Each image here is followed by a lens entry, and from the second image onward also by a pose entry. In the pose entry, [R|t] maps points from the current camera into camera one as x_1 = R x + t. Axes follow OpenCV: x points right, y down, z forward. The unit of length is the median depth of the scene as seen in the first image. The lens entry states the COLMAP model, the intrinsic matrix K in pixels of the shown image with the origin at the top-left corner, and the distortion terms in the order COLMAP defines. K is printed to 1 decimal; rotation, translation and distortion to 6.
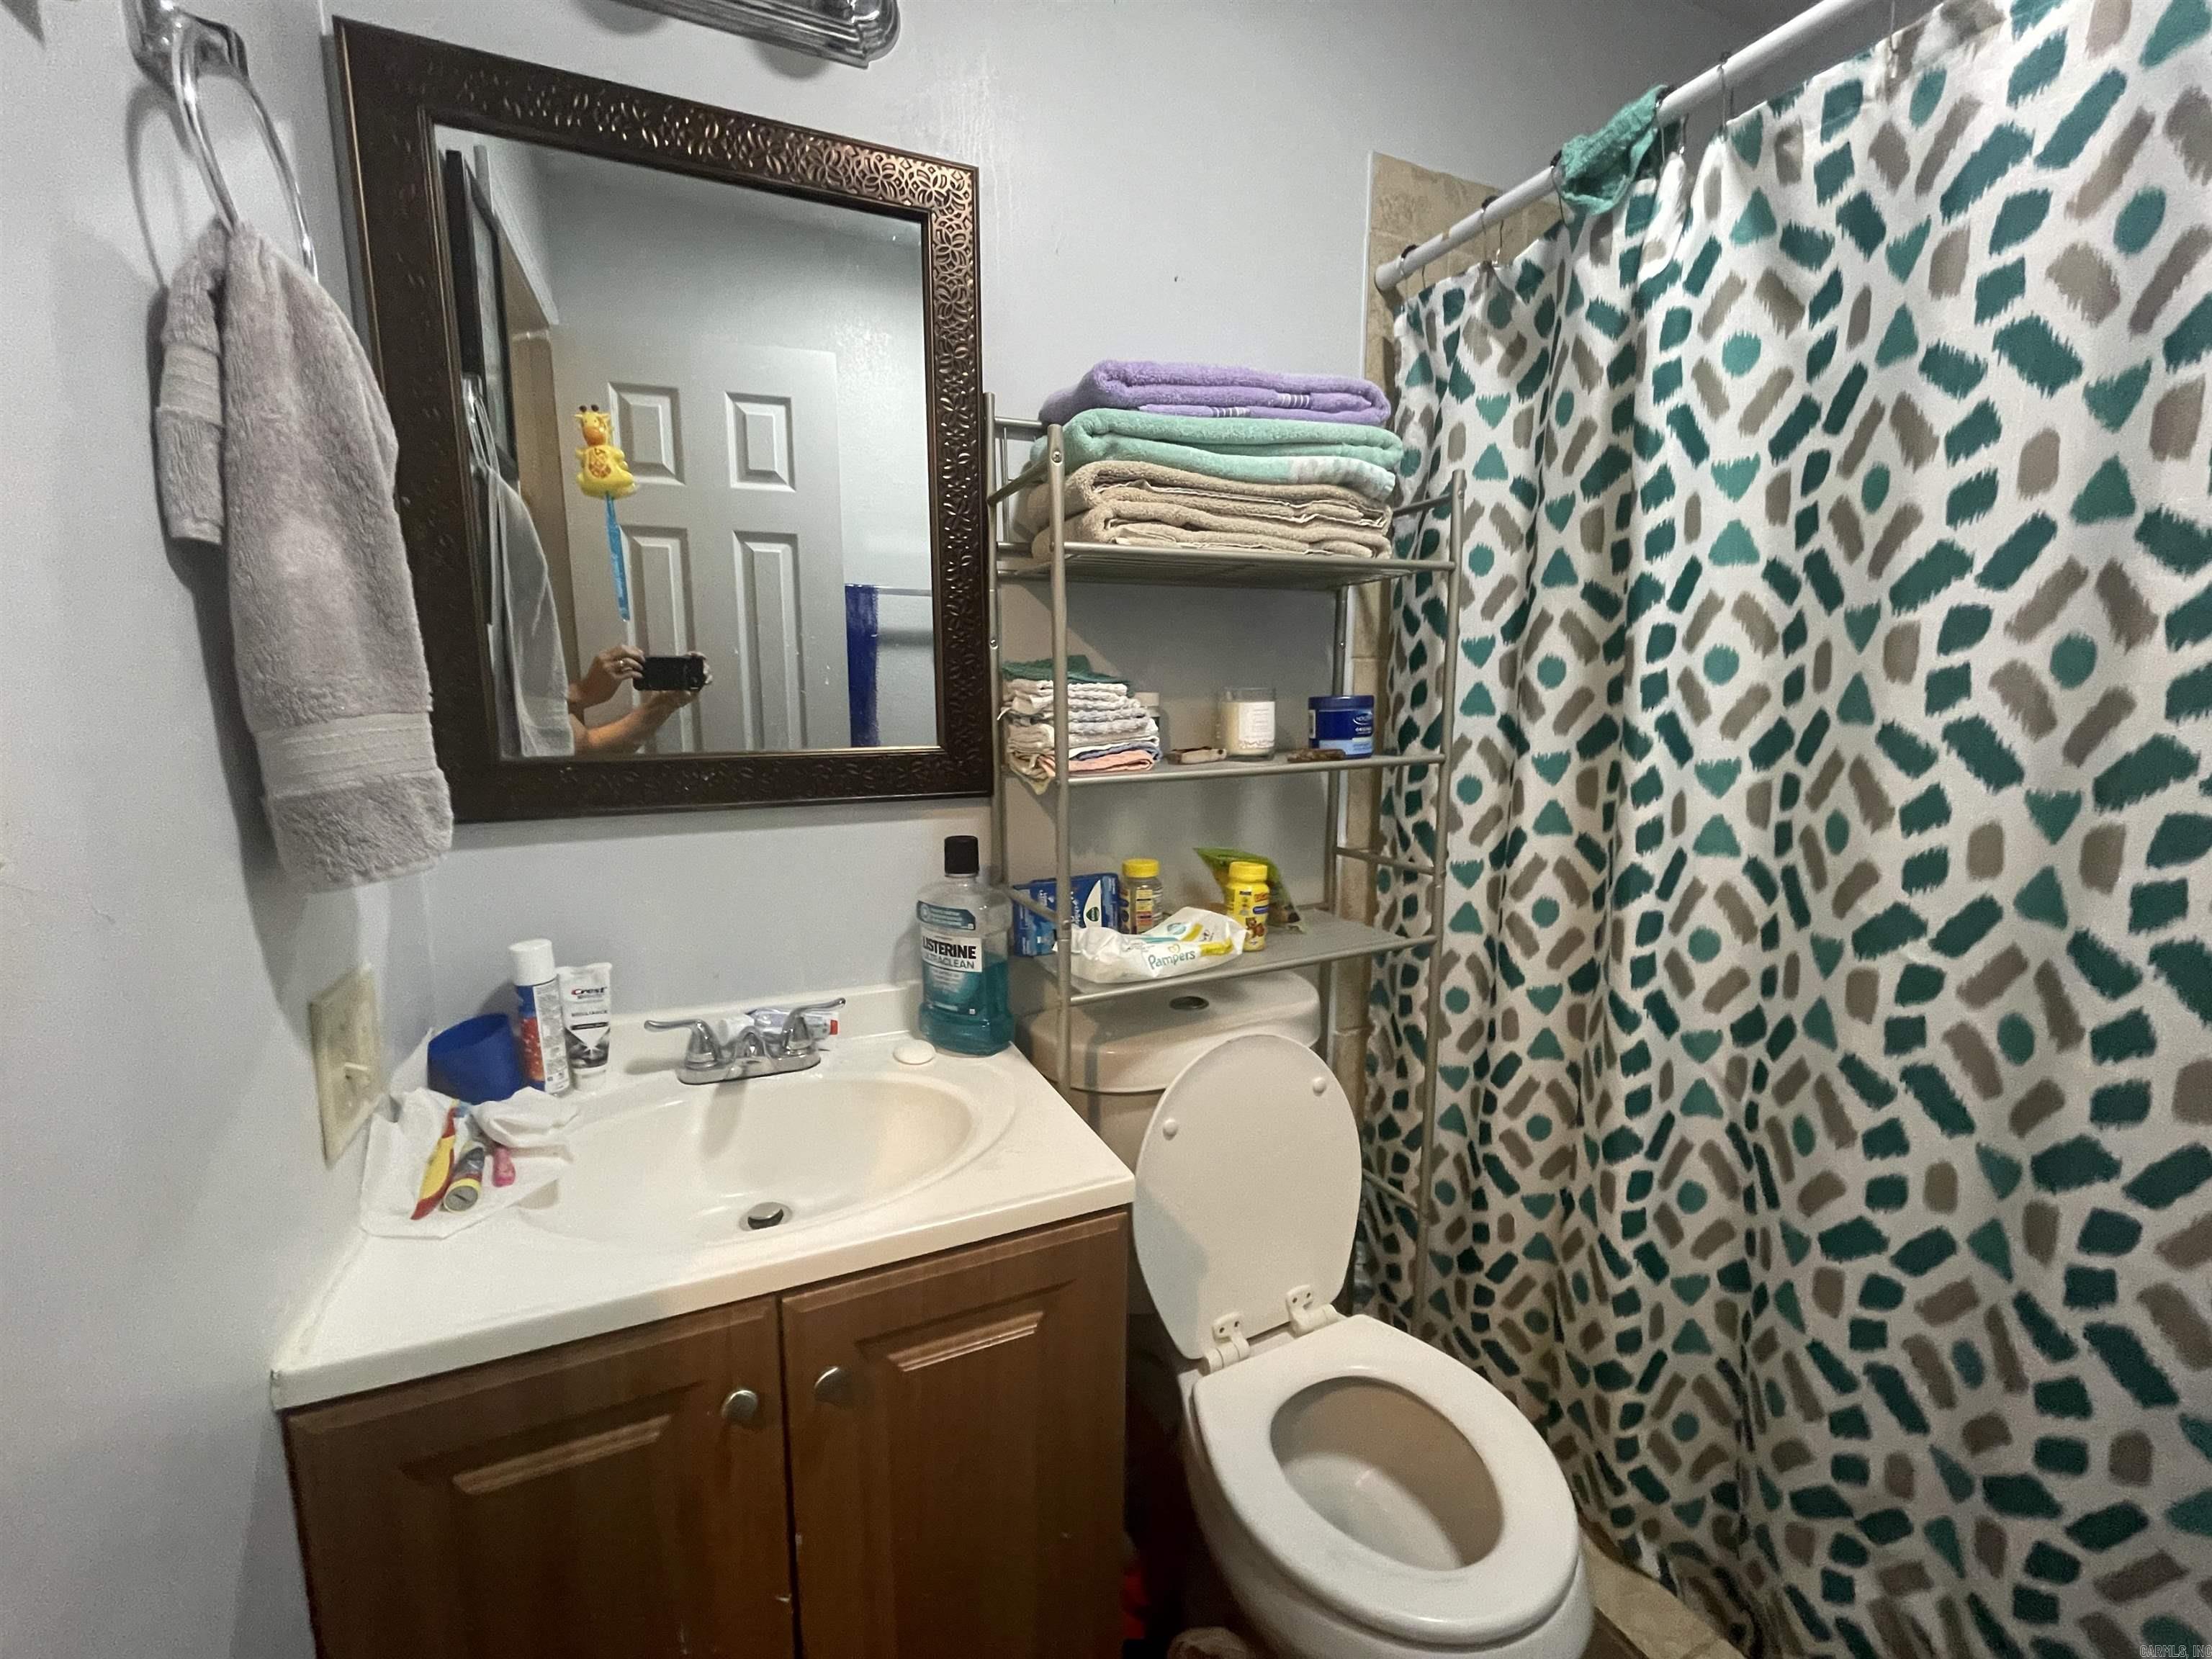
lens RADIAL K [[896.8, 0, 1101.8], [0, 896.8, 830.9], [0, 0, 1]] dist [-0.001828, -0.000297]
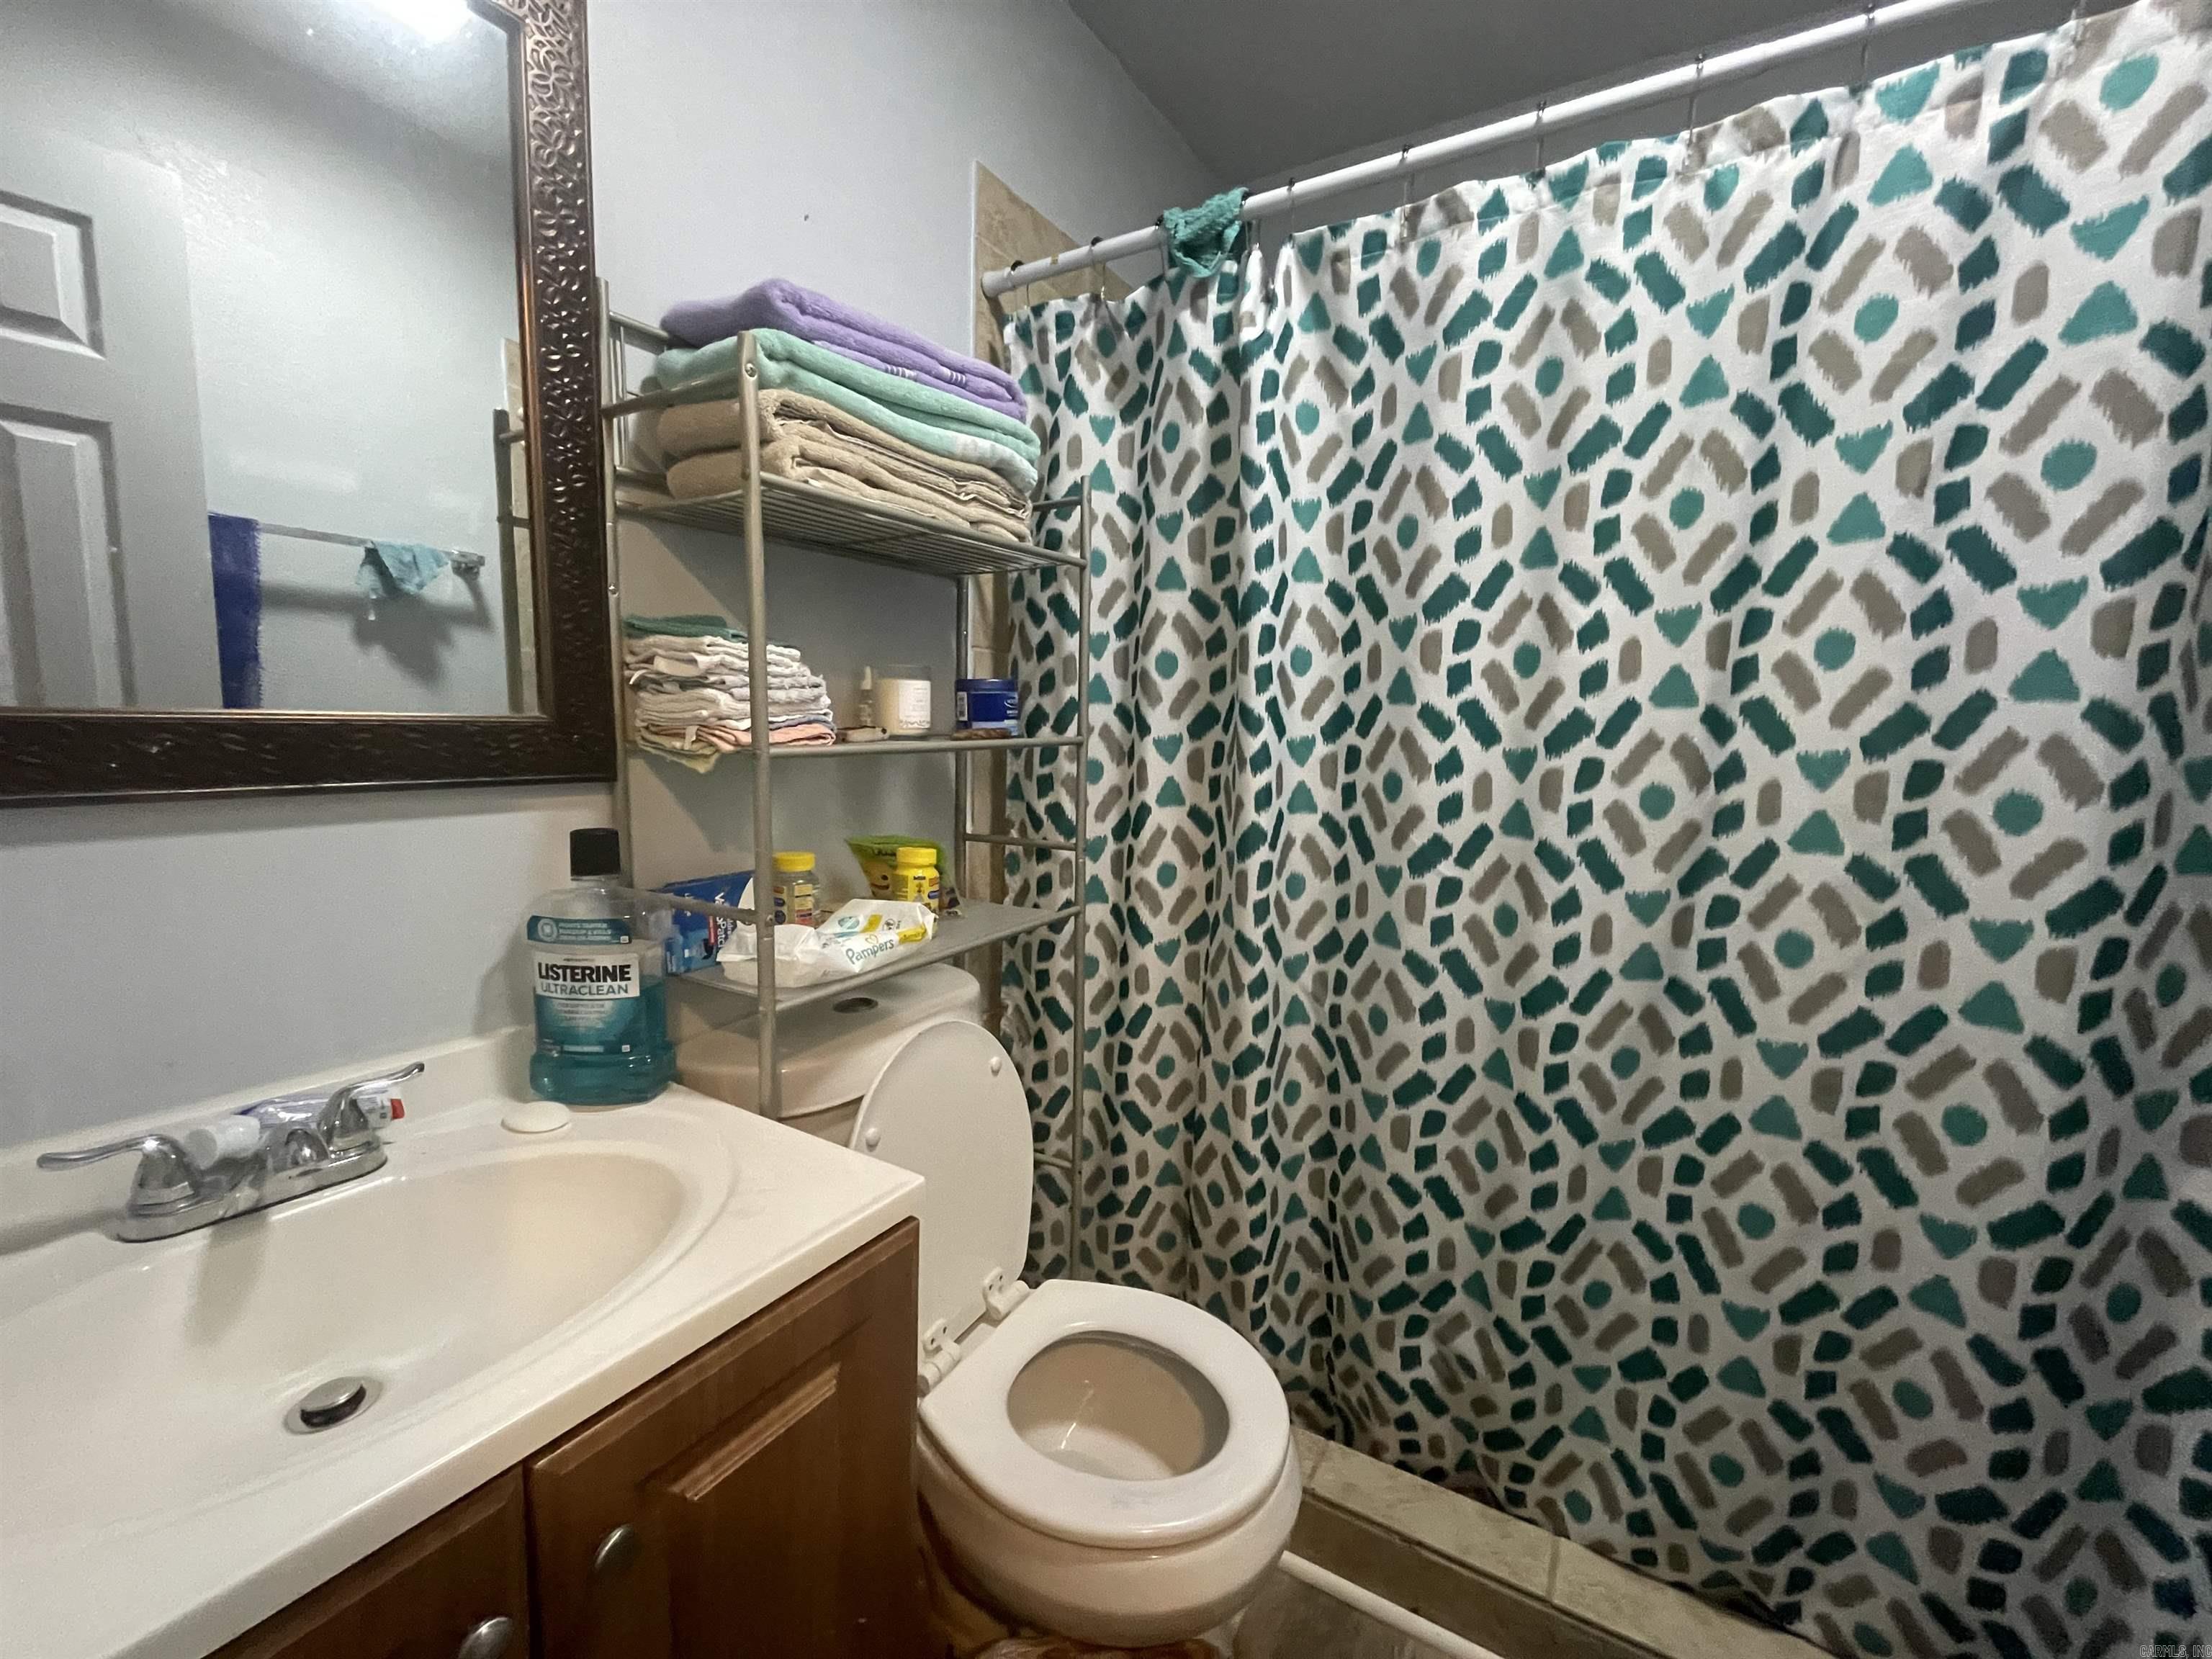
lens RADIAL K [[896.8, 0, 1101.8], [0, 896.8, 830.9], [0, 0, 1]] dist [-0.001828, -0.000297]
pose [[0.829331, -0.046332, 0.556833, -0.239768], [0.060281, 0.998159, -0.006727, 0.042548], [-0.555496, 0.039146, 0.830597, 0.107903]]
